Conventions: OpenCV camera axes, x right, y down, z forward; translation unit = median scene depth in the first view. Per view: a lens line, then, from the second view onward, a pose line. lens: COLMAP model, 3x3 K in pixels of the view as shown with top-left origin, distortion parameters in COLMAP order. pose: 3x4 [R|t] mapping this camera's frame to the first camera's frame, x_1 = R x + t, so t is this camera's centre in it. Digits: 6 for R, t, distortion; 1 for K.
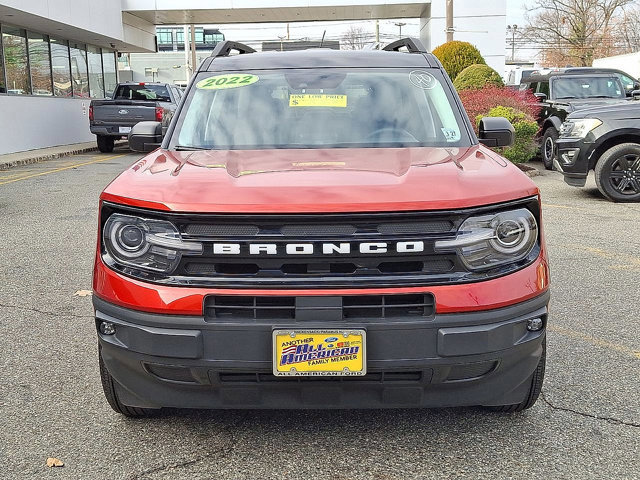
lens RADIAL K [[756.4, 0, 319.6], [0, 756.4, 240.0], [0, 0, 1]] dist [0.046170, 0.000000]
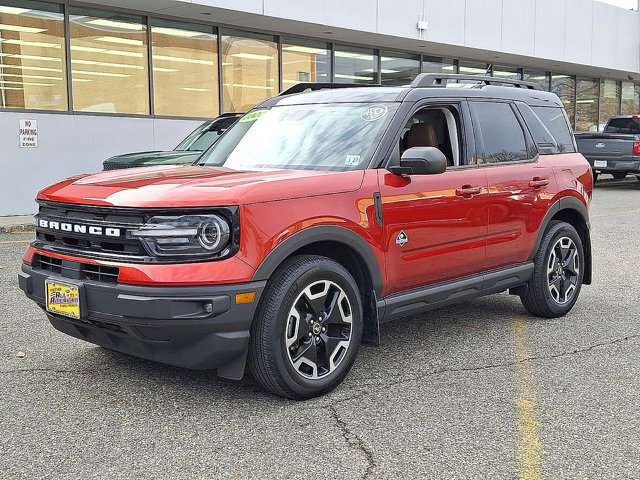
lens RADIAL K [[762.9, 0, 315.4], [0, 762.9, 242.7], [0, 0, 1]] dist [0.052903, 0.000000]
pose [[0.758218, 0.090982, -0.645622, 1.293739], [-0.118356, 0.992971, 0.000934, -0.016643], [0.641169, 0.075705, 0.763656, 0.176067]]
